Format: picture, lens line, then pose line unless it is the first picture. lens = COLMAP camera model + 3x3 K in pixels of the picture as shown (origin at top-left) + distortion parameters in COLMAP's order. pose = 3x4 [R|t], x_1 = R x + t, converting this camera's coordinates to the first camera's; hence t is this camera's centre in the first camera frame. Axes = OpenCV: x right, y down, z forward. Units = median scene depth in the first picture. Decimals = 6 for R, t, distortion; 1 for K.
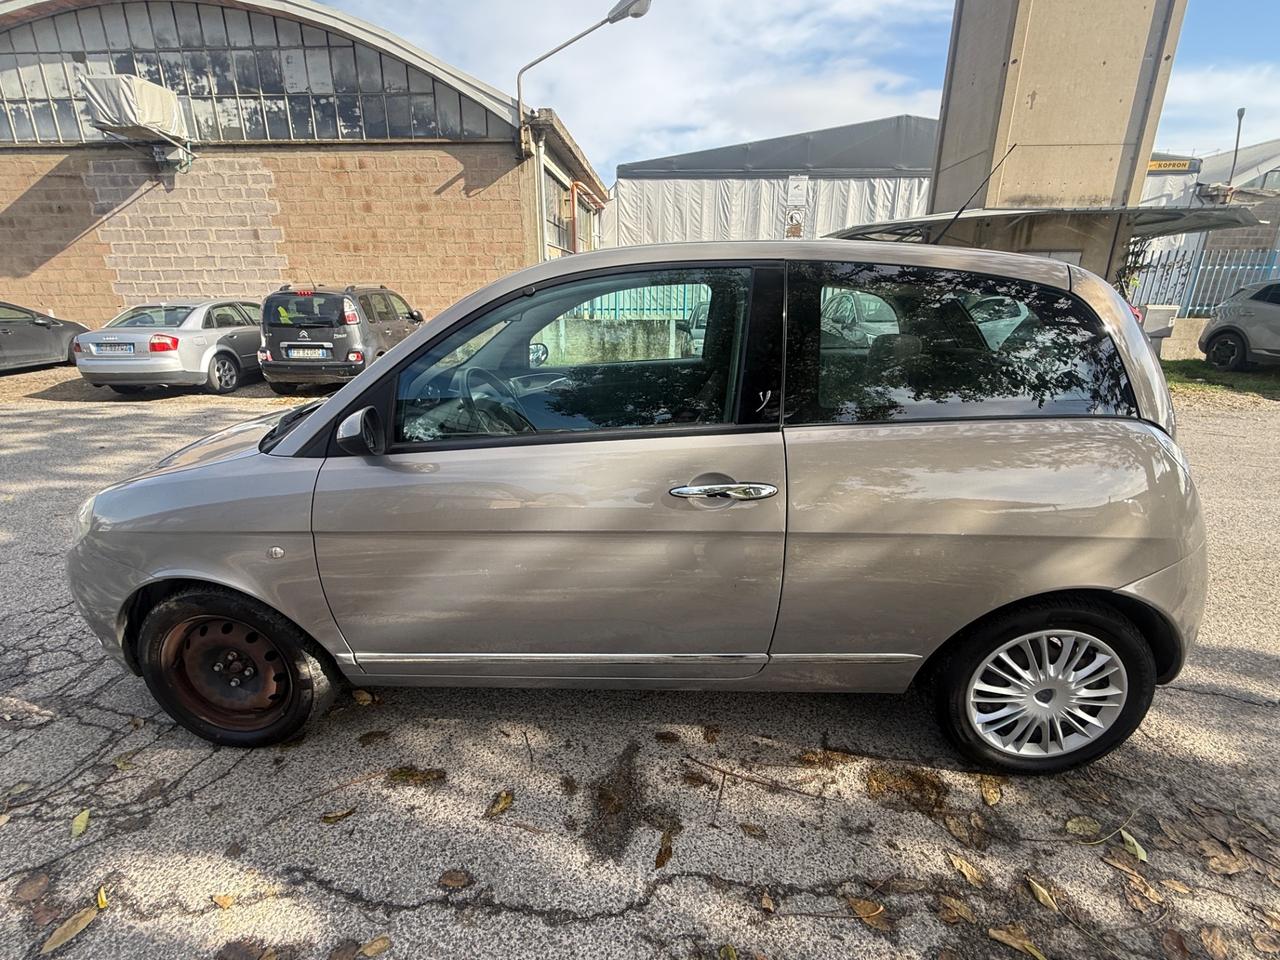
lens RADIAL K [[583.8, 0, 640.0], [0, 583.8, 480.0], [0, 0, 1]] dist [-0.000993, -0.001074]
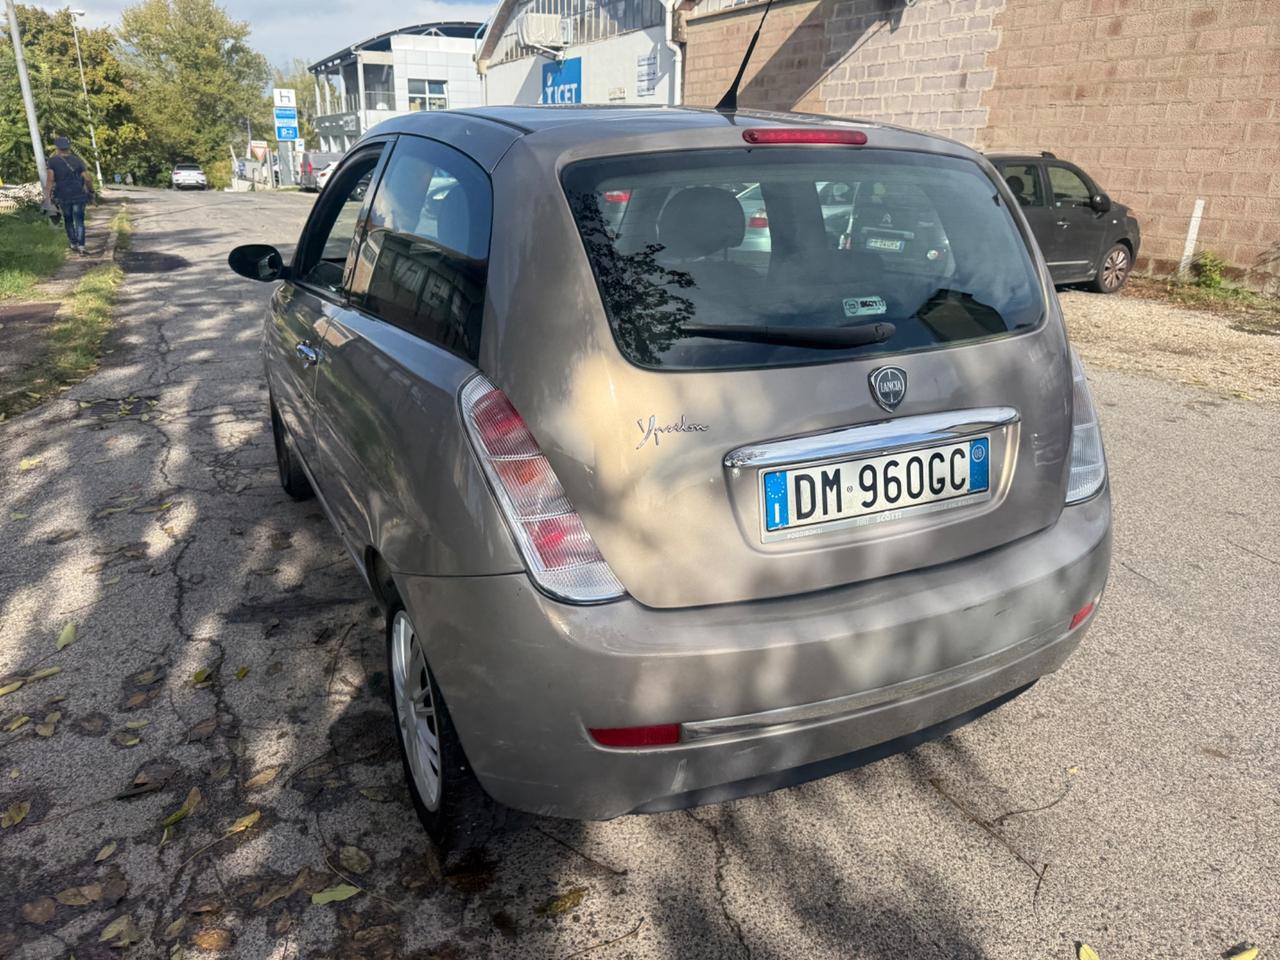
lens RADIAL K [[892.2, 0, 613.2], [0, 892.2, 516.0], [0, 0, 1]] dist [-0.000189, -0.007558]
pose [[0.486460, 0.334944, -0.806951, 0.236086], [-0.277365, 0.935025, 0.220898, -0.030027], [0.828508, 0.116362, 0.547754, 0.075083]]
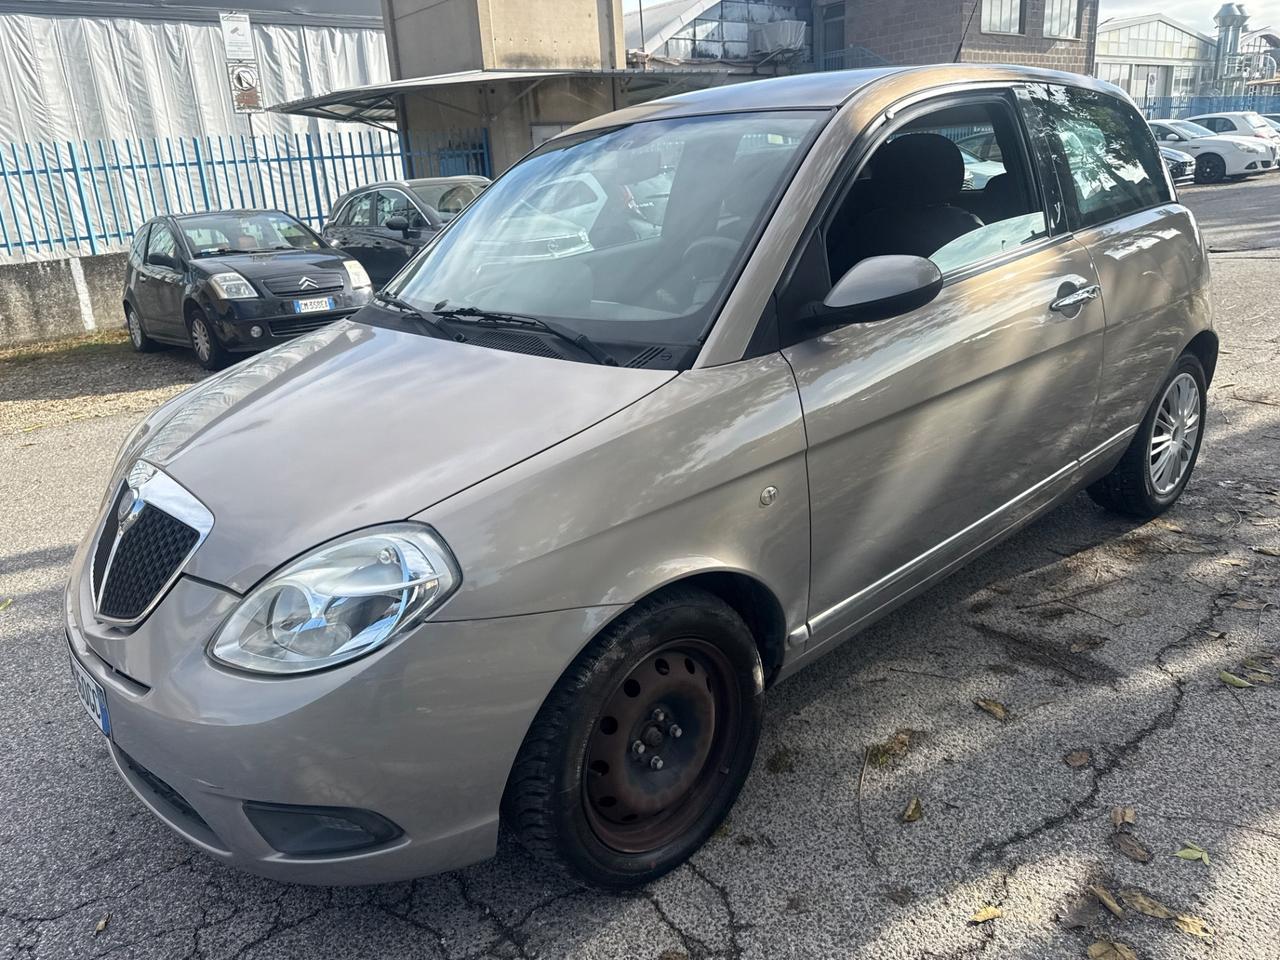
lens RADIAL K [[920.9, 0, 609.8], [0, 920.9, 461.9], [0, 0, 1]] dist [0.000765, -0.009074]
pose [[0.719609, -0.255184, 0.645790, -0.196672], [0.279802, 0.957740, 0.066665, -0.005171], [-0.635511, 0.132720, 0.760599, 0.039453]]
